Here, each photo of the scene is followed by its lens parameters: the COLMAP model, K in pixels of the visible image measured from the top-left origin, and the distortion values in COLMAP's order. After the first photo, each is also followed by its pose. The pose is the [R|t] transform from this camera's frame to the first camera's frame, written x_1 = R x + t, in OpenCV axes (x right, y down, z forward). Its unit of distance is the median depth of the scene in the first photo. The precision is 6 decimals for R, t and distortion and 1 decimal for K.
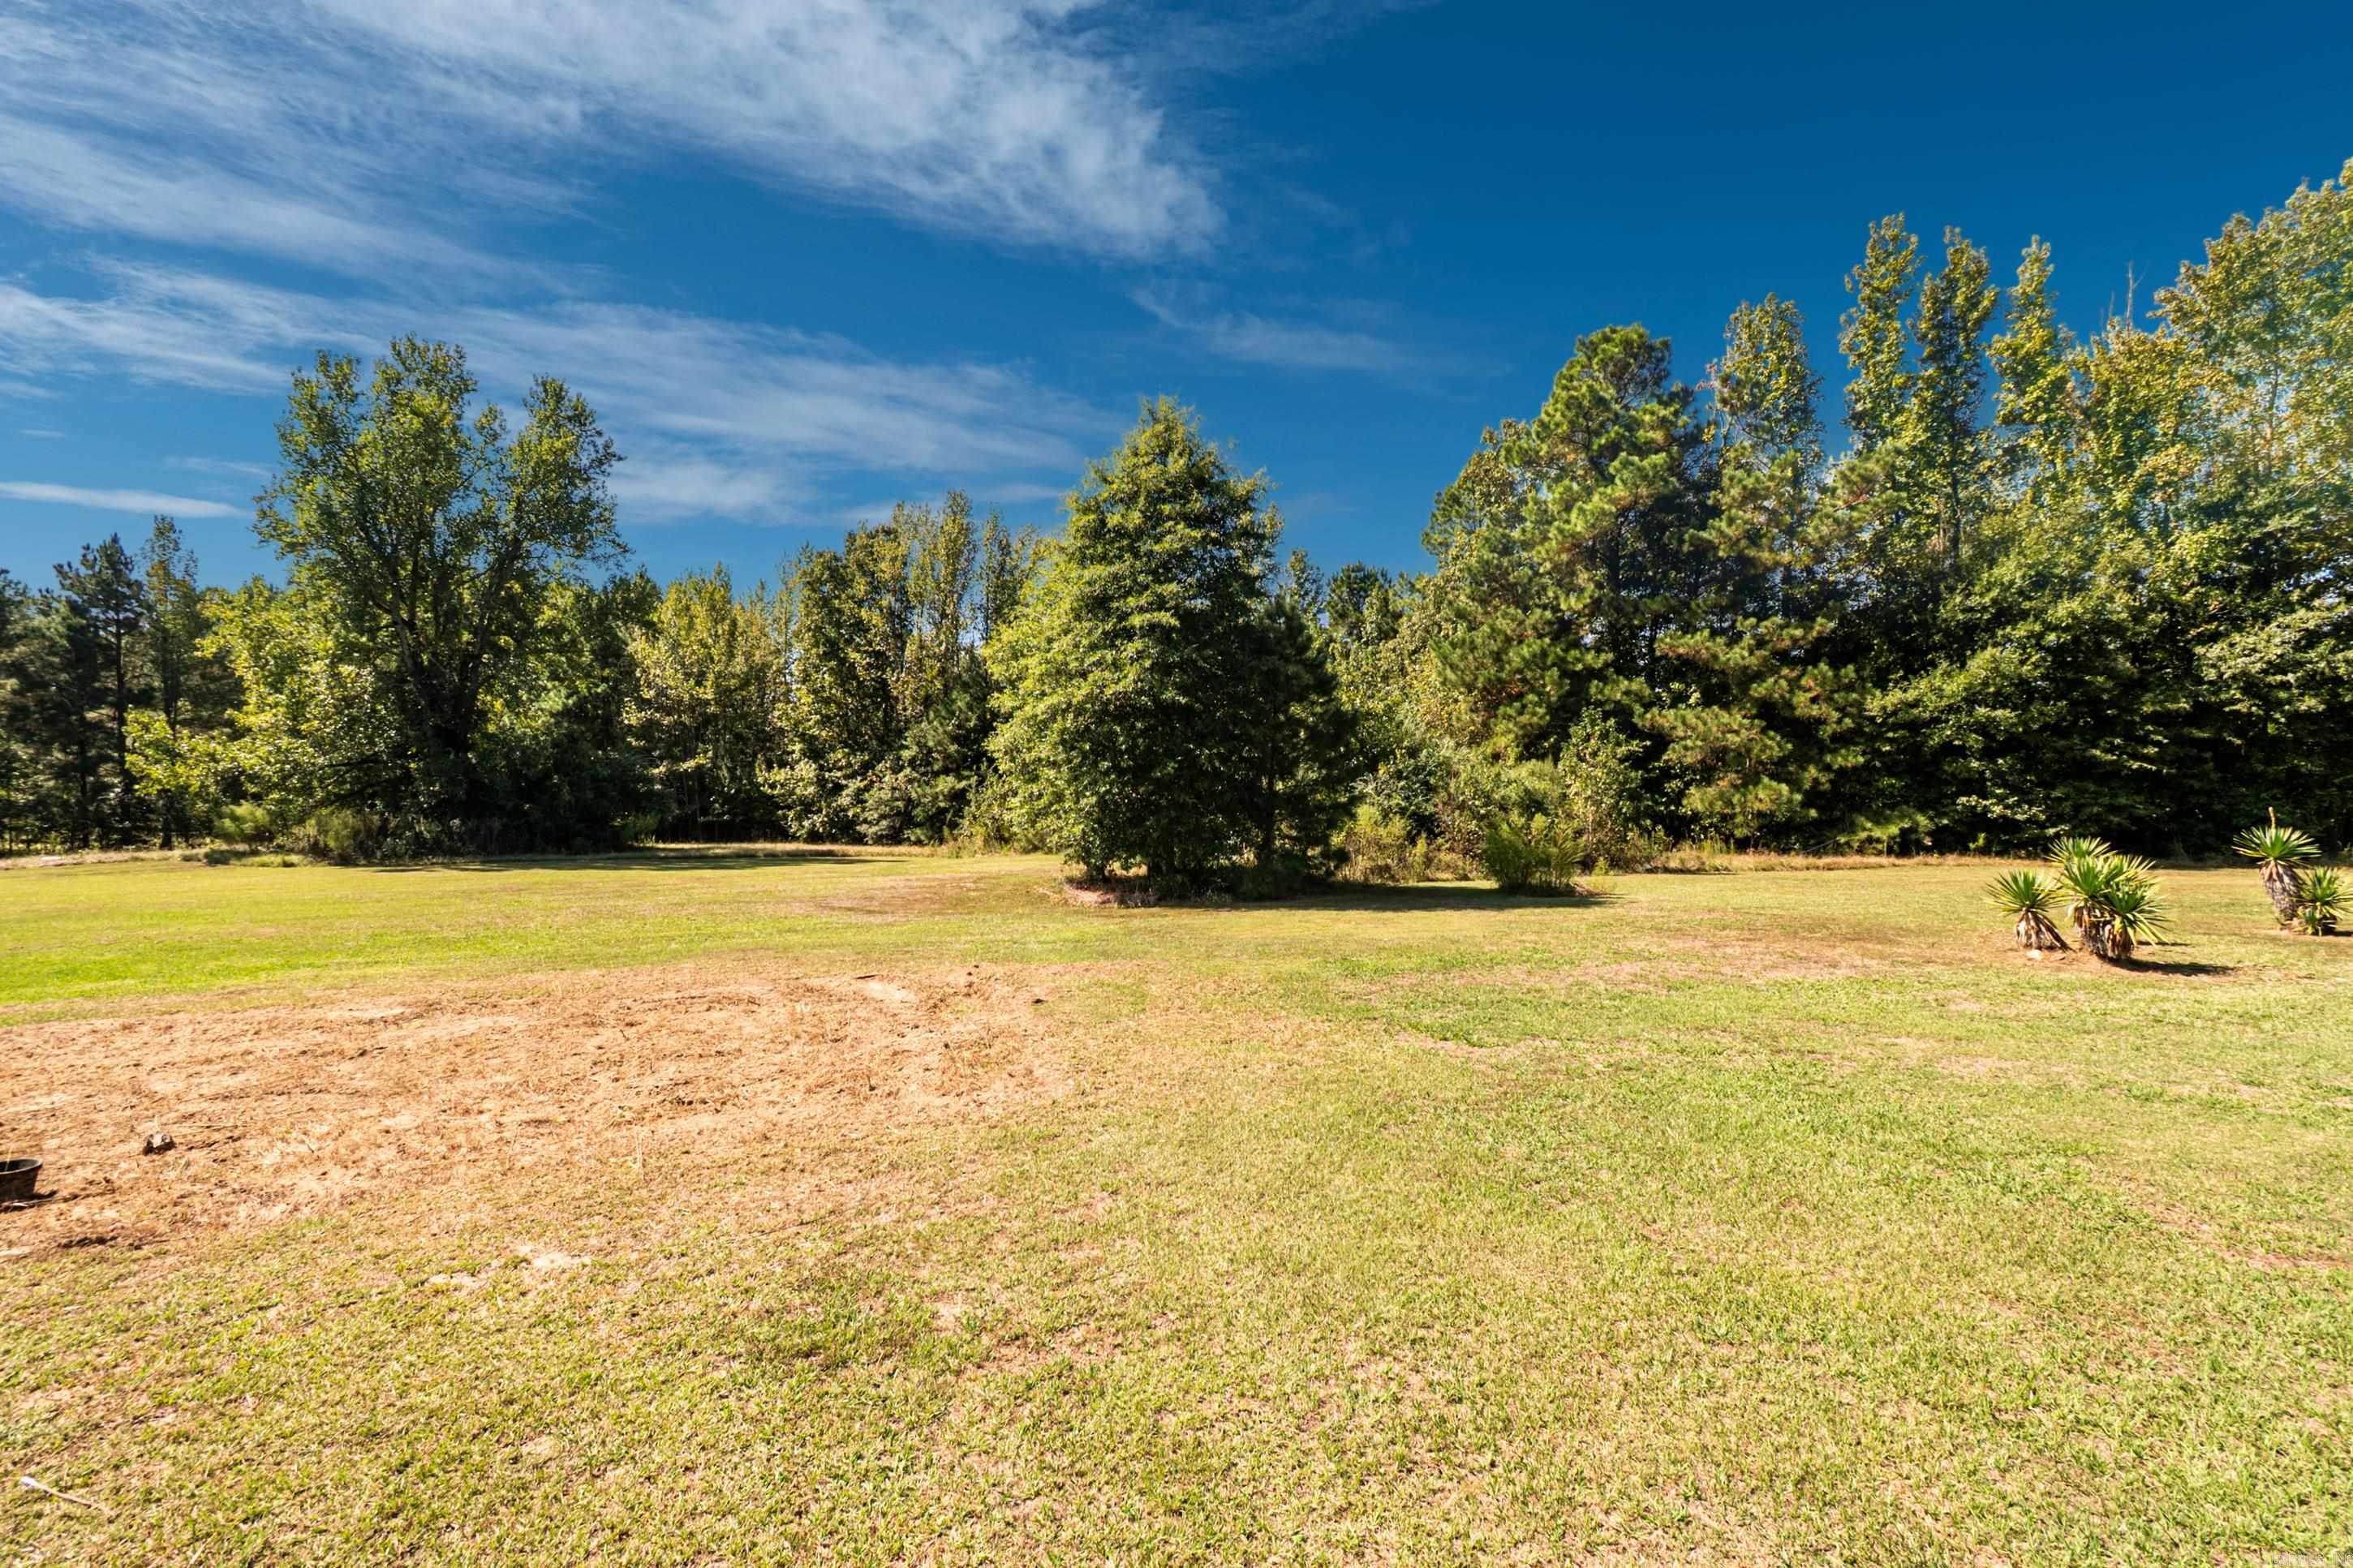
lens RADIAL K [[1038.7, 0, 1171.5], [0, 1038.7, 788.2], [0, 0, 1]] dist [-0.000252, -0.000981]
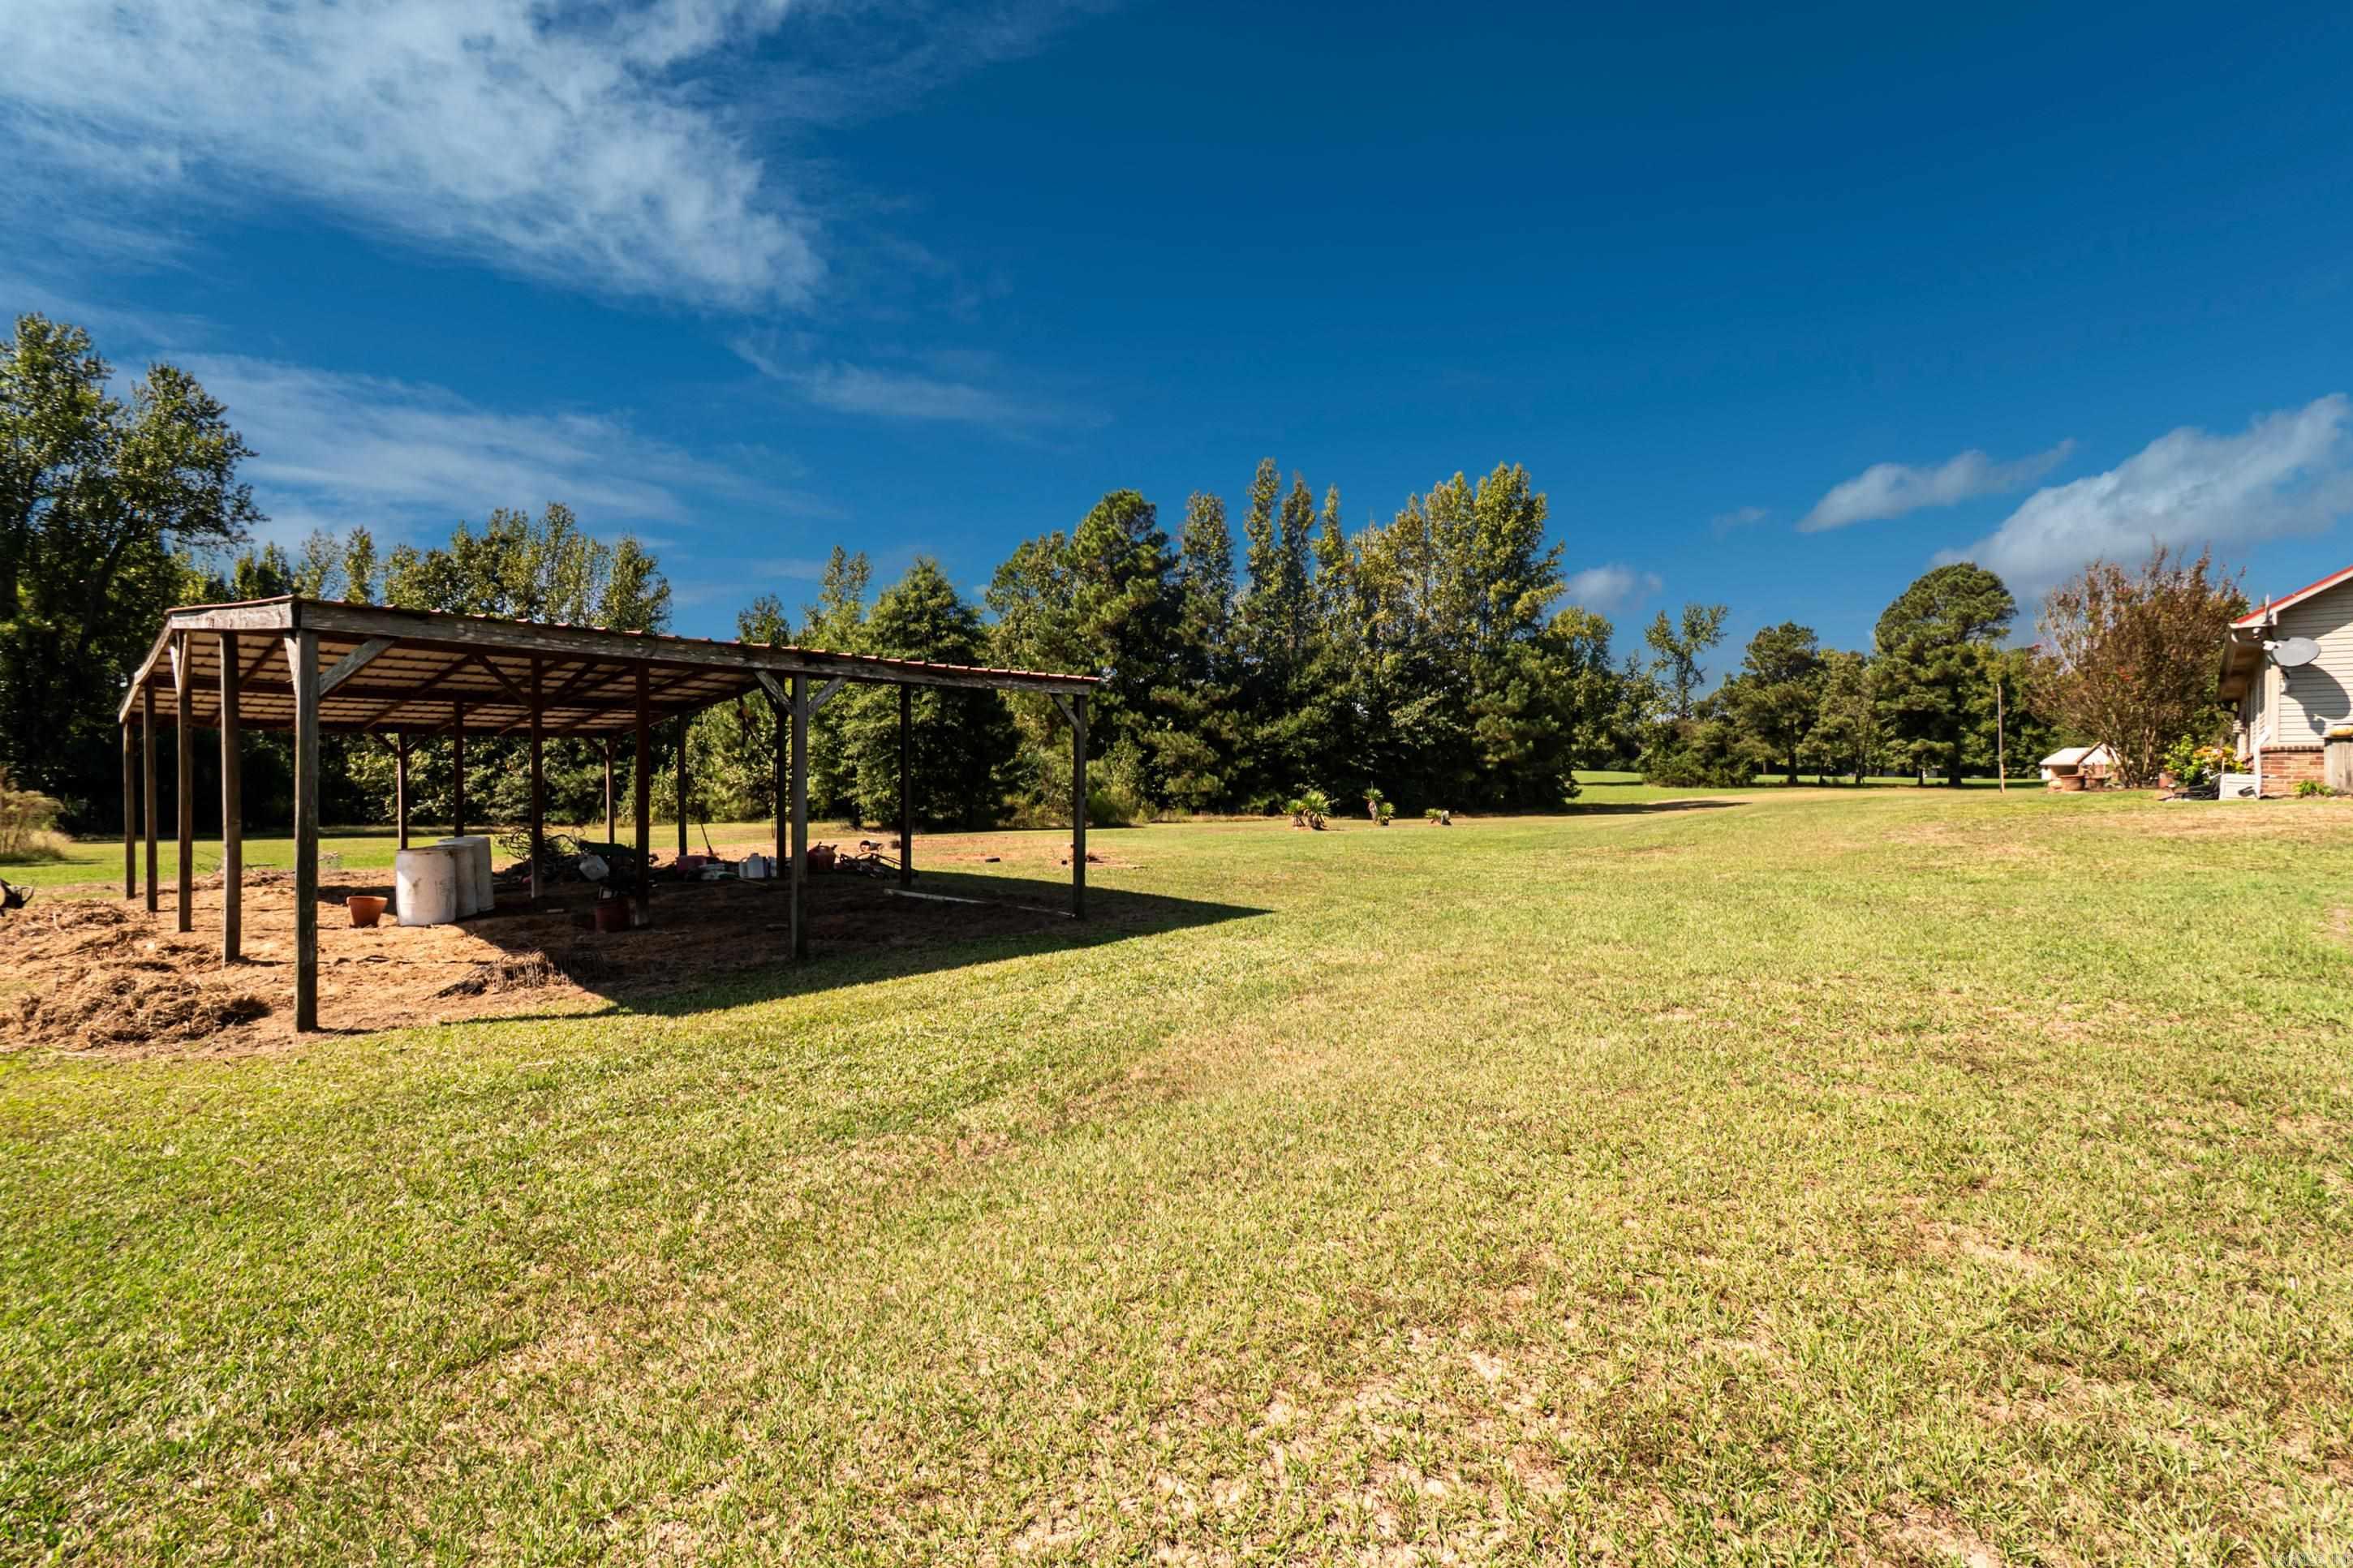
lens RADIAL K [[1038.7, 0, 1177.8], [0, 1038.7, 786.6], [0, 0, 1]] dist [-0.000252, -0.000981]
pose [[0.873740, 0.006531, 0.486349, -0.325257], [-0.005802, 0.999979, -0.003005, 0.018401], [-0.486358, -0.000196, 0.873759, -0.511974]]
